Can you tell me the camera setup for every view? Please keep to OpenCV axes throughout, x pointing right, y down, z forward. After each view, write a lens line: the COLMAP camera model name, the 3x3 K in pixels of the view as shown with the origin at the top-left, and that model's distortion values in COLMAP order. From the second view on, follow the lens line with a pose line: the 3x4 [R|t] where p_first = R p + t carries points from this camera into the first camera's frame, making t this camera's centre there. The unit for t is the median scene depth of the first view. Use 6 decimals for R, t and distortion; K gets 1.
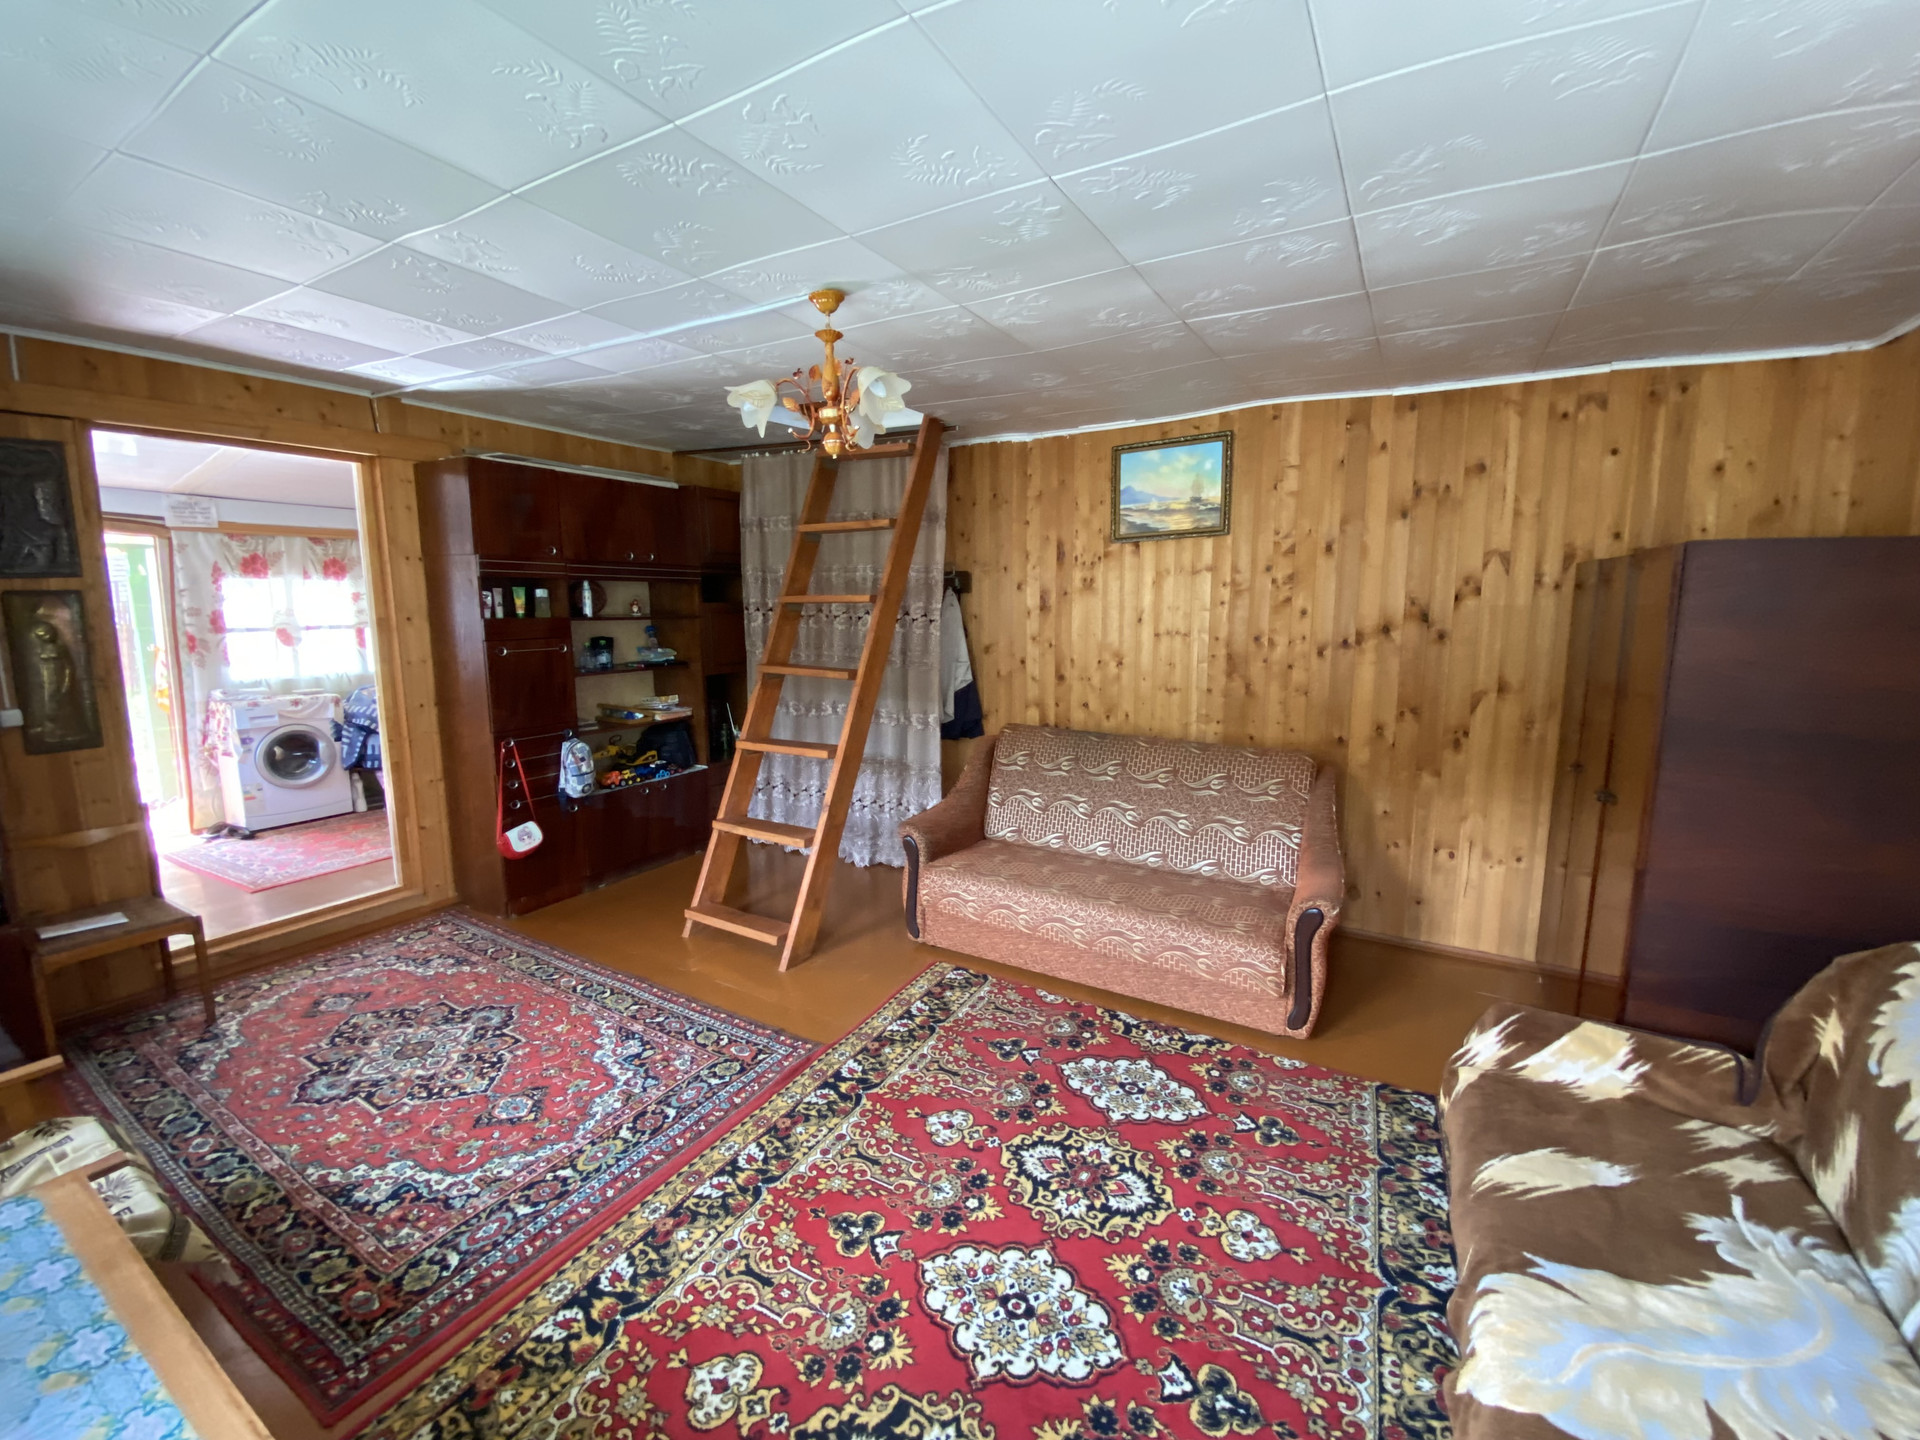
lens RADIAL K [[783.1, 0, 959.3], [0, 783.1, 719.7], [0, 0, 1]] dist [0.014807, -0.016887]
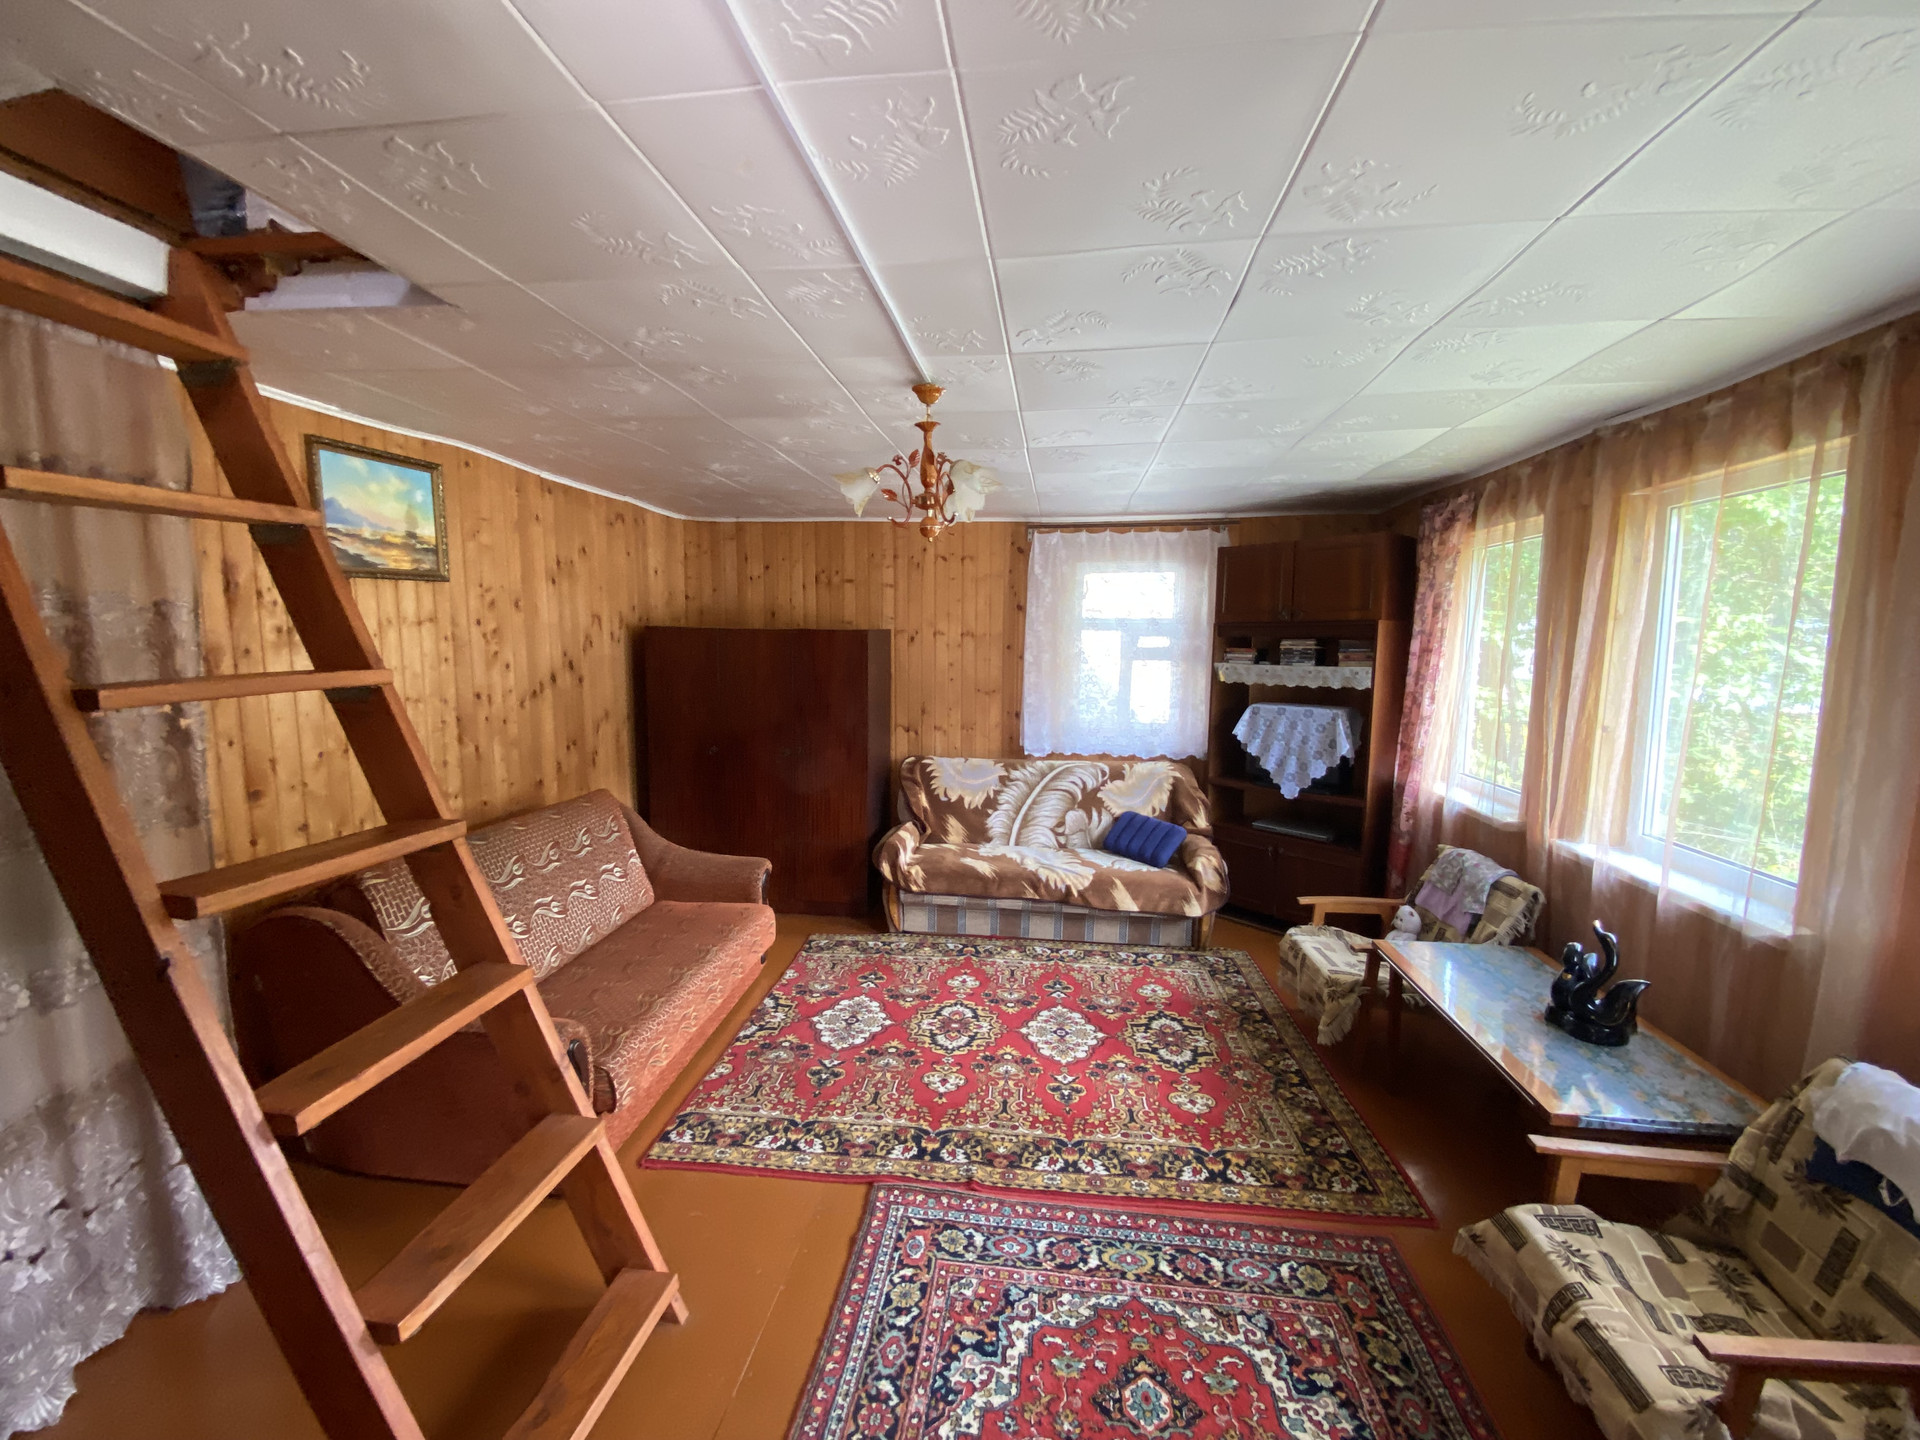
lens RADIAL K [[783.1, 0, 948.1], [0, 783.1, 722.7], [0, 0, 1]] dist [0.014807, -0.016887]
pose [[-0.376212, -0.112773, 0.919645, -1.179552], [0.130713, 0.976178, 0.173178, -0.277331], [-0.917267, 0.185361, -0.352509, 1.417327]]
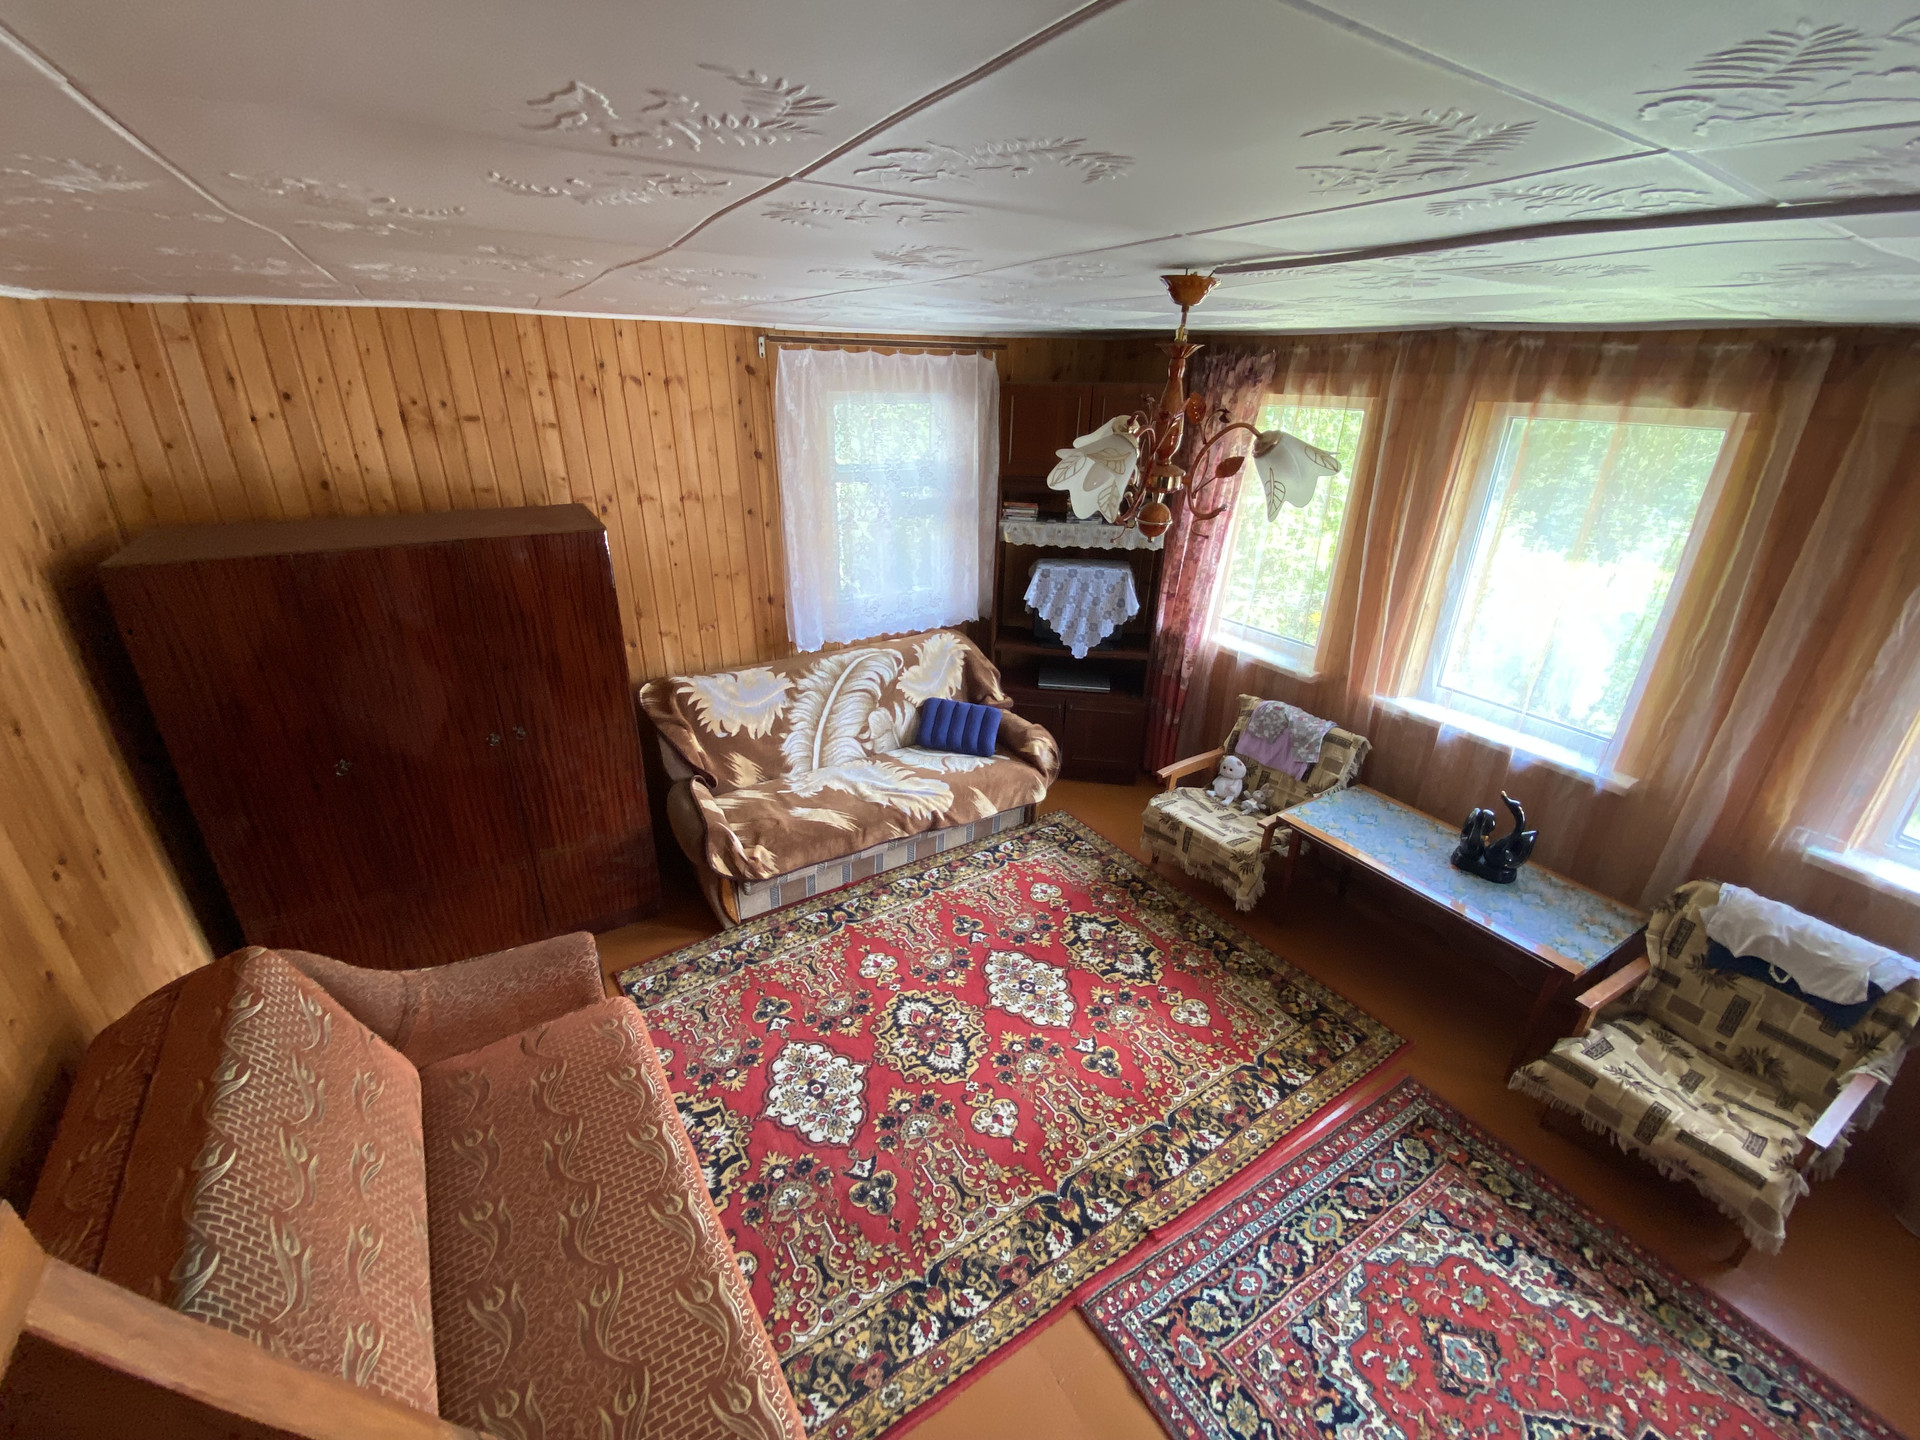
lens RADIAL K [[783.1, 0, 954.8], [0, 783.1, 728.1], [0, 0, 1]] dist [0.014807, -0.016887]
pose [[-0.874705, -0.219877, 0.431909, -0.336576], [0.051614, 0.843837, 0.534112, -0.566628], [-0.481900, 0.489483, -0.726760, 1.660600]]
